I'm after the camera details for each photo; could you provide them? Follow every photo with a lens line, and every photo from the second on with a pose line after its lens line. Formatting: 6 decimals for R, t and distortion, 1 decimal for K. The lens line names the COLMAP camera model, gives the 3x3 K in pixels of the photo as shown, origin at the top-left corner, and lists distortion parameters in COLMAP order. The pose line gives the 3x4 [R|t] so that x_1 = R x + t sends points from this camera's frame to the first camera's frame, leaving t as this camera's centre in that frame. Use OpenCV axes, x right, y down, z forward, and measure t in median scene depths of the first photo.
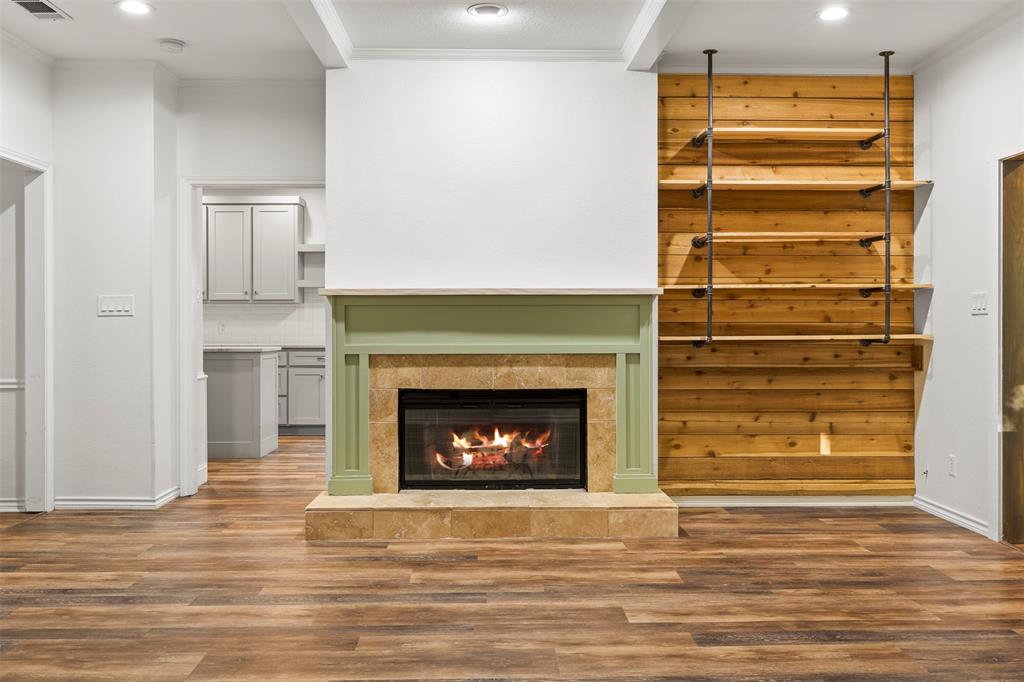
lens RADIAL K [[880.0, 0, 509.0], [0, 880.0, 322.2], [0, 0, 1]] dist [0.005422, 0.000371]
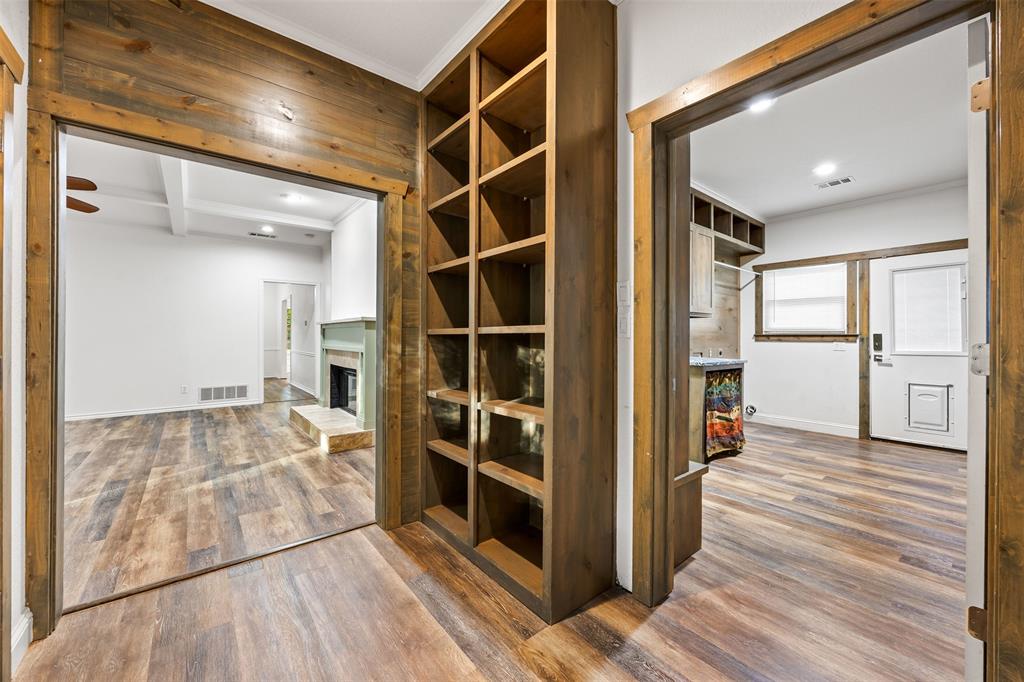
lens RADIAL K [[395.4, 0, 507.4], [0, 395.4, 336.1], [0, 0, 1]] dist [0.000539, 0.000060]
pose [[0.597734, 0.001586, -0.801693, 0.952193], [-0.006666, 0.999973, -0.002992, -0.000279], [0.801667, 0.007133, 0.597728, 0.715425]]
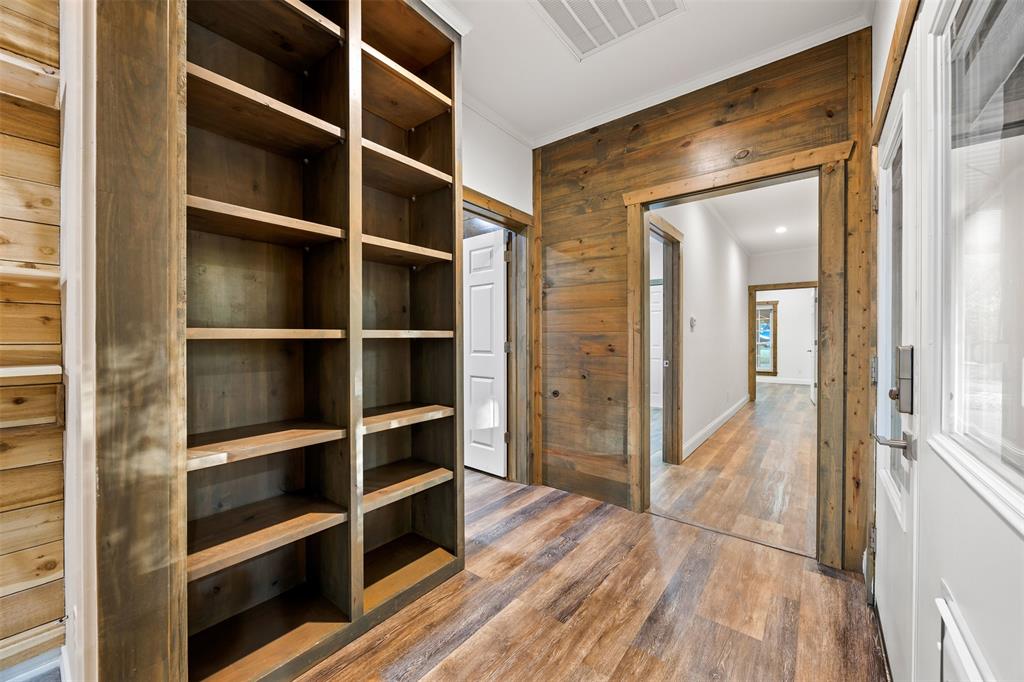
lens RADIAL K [[395.4, 0, 514.3], [0, 395.4, 340.8], [0, 0, 1]] dist [0.000539, 0.000060]
pose [[0.635326, -0.003275, 0.772237, 0.471953], [0.000573, 0.999993, 0.003770, -0.002368], [-0.772244, -0.001953, 0.635324, 0.644390]]
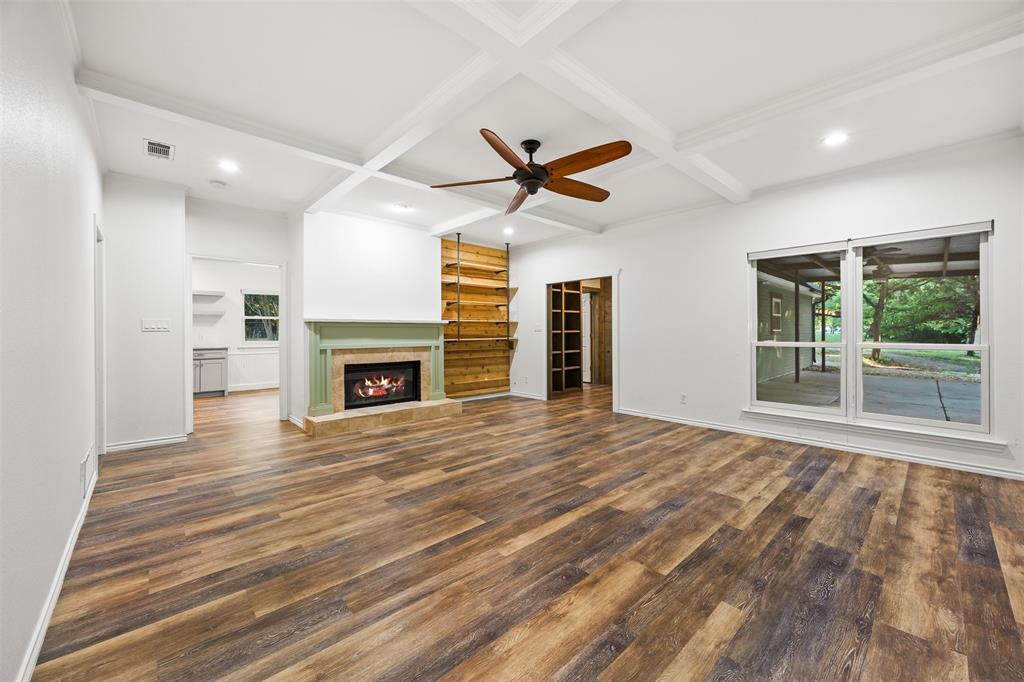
lens RADIAL K [[395.4, 0, 509.2], [0, 395.4, 334.3], [0, 0, 1]] dist [0.000539, 0.000060]
pose [[0.755405, -0.003798, 0.655247, -0.449596], [0.003011, 0.999993, 0.002325, -0.000747], [-0.655251, 0.000216, 0.755411, -0.018075]]
